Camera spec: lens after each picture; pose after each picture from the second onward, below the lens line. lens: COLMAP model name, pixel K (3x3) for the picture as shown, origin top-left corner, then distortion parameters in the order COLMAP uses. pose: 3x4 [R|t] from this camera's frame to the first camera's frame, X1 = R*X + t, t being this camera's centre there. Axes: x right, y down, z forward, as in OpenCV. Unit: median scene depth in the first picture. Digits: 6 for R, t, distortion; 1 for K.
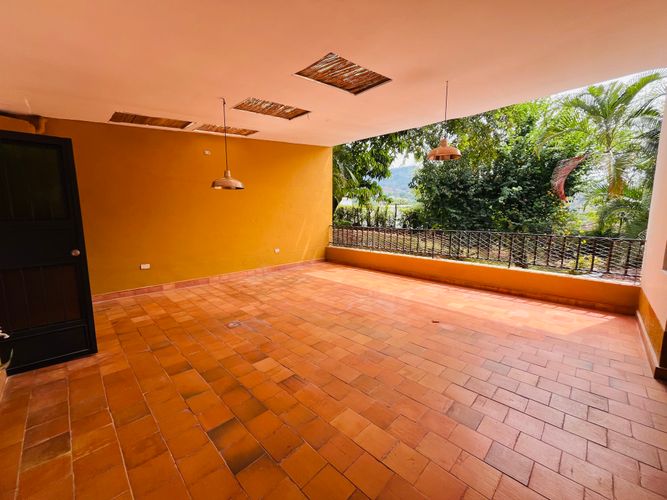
lens RADIAL K [[269.2, 0, 334.6], [0, 269.2, 248.5], [0, 0, 1]] dist [-0.002538, -0.000233]
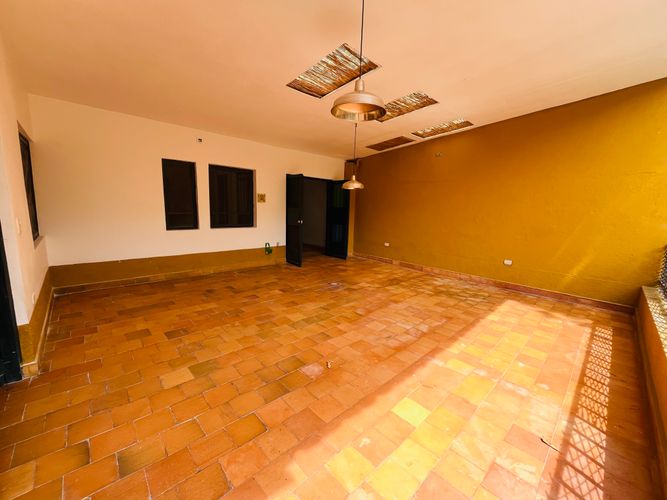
lens RADIAL K [[269.2, 0, 331.5], [0, 269.2, 246.8], [0, 0, 1]] dist [-0.002538, -0.000233]
pose [[-0.040465, 0.146916, -0.988321, 0.767096], [-0.163272, 0.974864, 0.151601, -0.095046], [0.985751, 0.167500, -0.015460, 0.734338]]
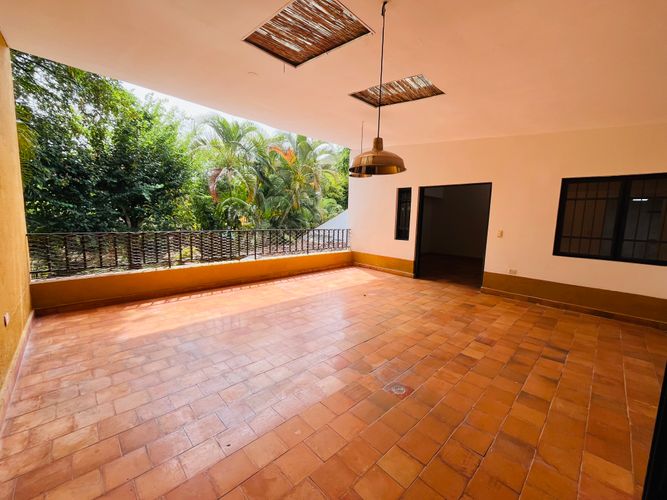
lens RADIAL K [[269.2, 0, 333.6], [0, 269.2, 248.6], [0, 0, 1]] dist [-0.002538, -0.000233]
pose [[0.021636, -0.116421, 0.992964, -0.736418], [0.099697, 0.988497, 0.113725, -0.103783], [-0.994783, 0.096535, 0.032994, 0.828190]]
